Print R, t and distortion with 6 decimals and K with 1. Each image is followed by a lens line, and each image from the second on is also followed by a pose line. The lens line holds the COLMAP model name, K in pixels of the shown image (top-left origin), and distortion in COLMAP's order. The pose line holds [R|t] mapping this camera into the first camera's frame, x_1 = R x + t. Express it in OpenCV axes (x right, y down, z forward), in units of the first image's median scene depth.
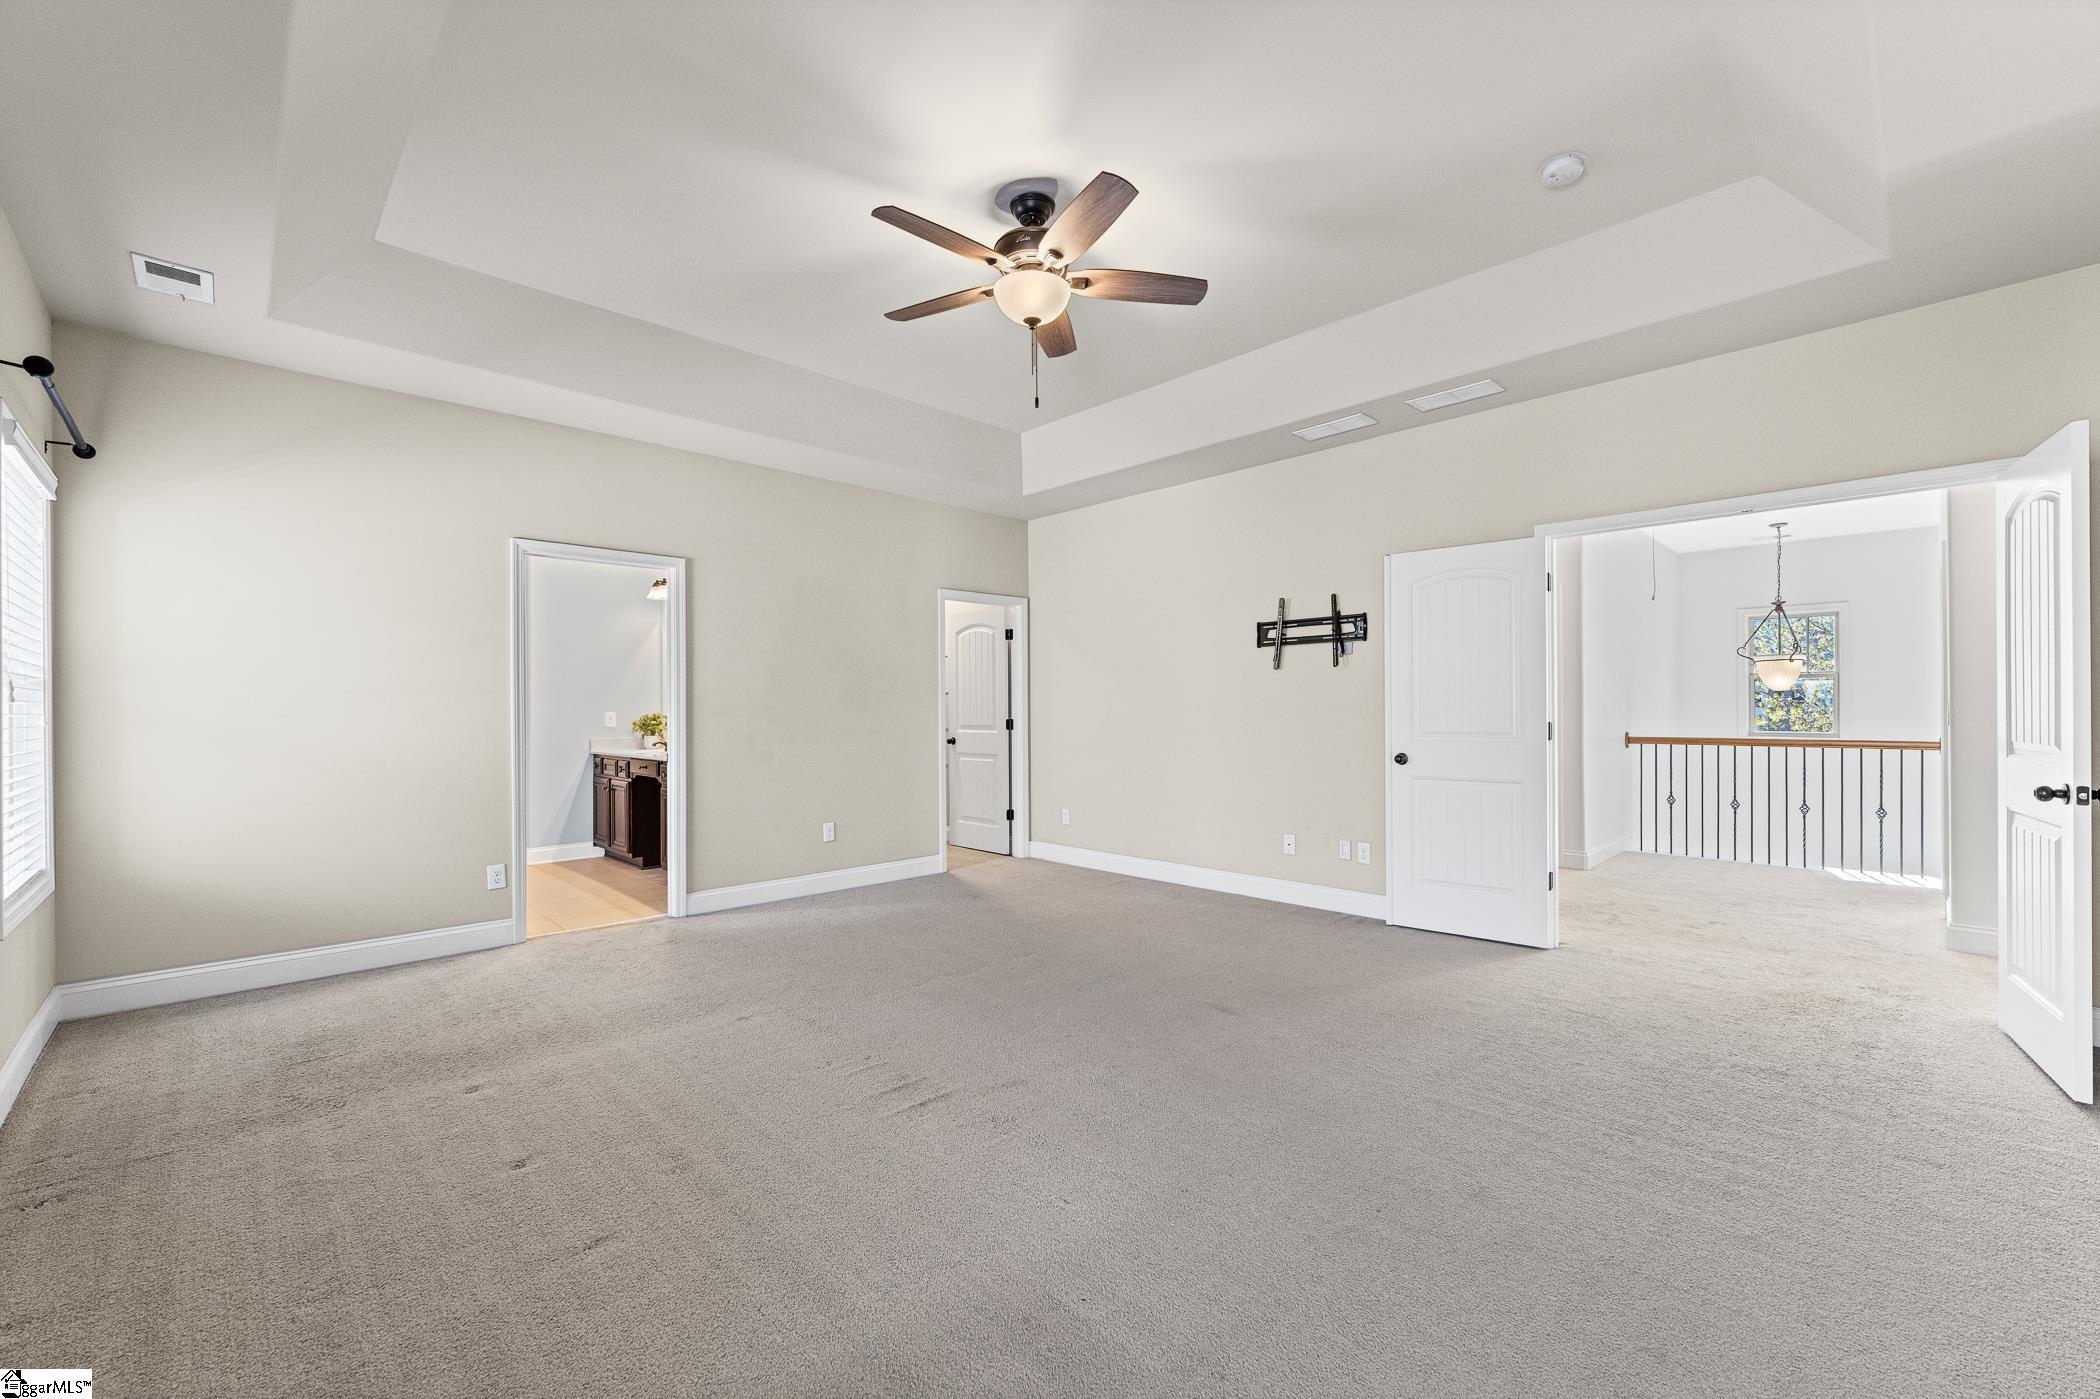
lens RADIAL K [[864.0, 0, 1047.7], [0, 864.0, 706.9], [0, 0, 1]] dist [-0.002926, 0.001360]
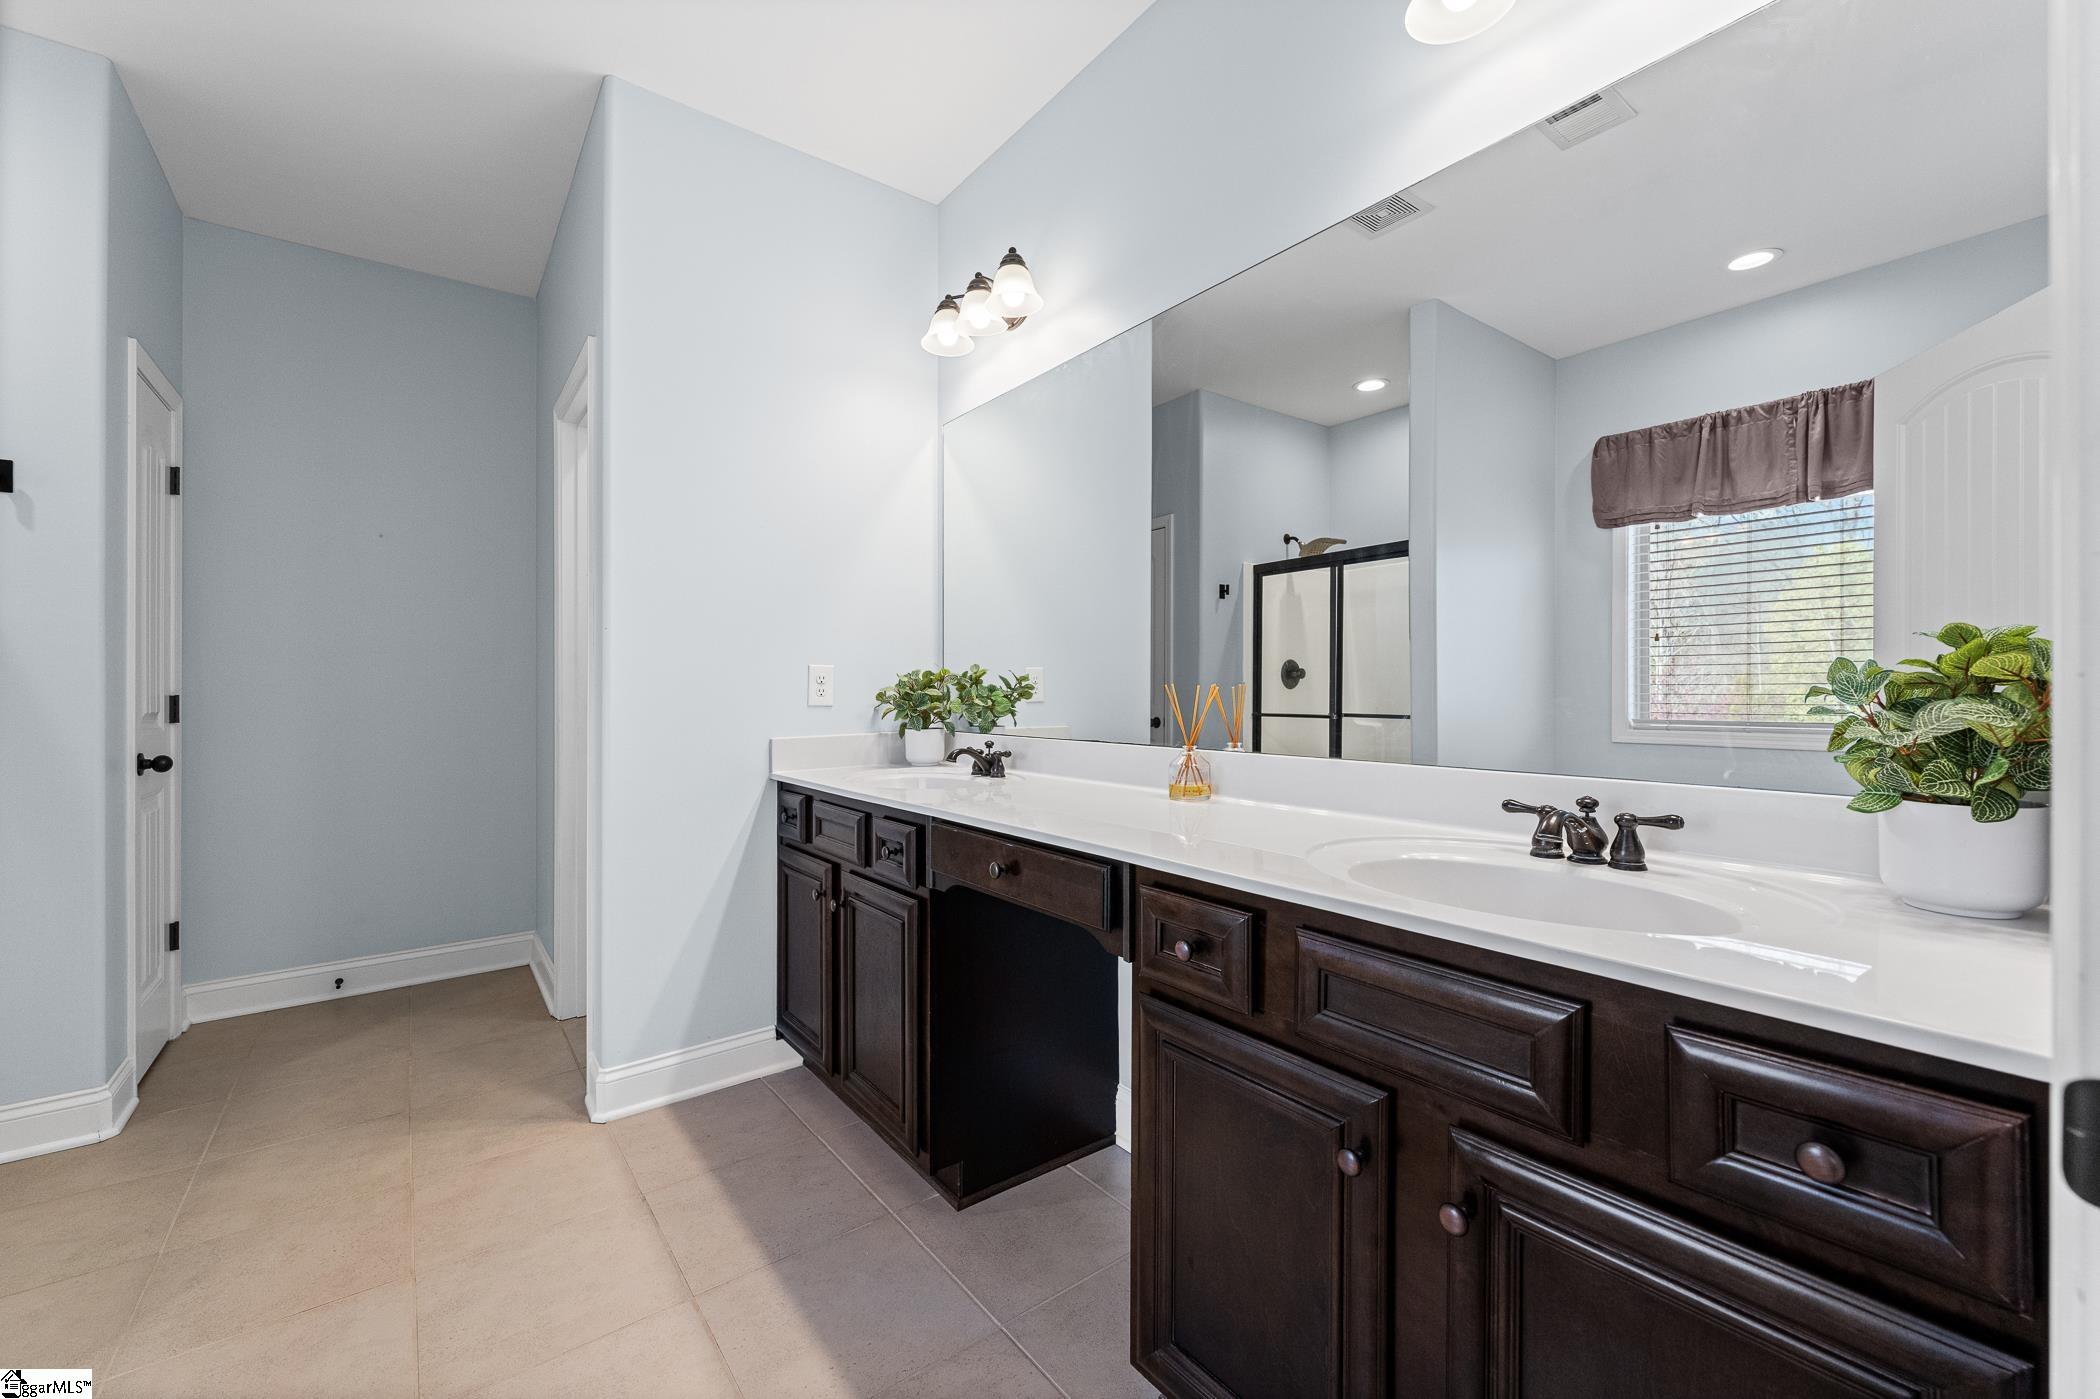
lens RADIAL K [[864.0, 0, 1049.2], [0, 864.0, 698.0], [0, 0, 1]] dist [-0.002926, 0.001360]
pose [[0.991615, 0.010141, -0.128828, -0.380228], [-0.009447, 0.999937, 0.006002, 0.018551], [0.128881, -0.004735, 0.991649, 0.681718]]
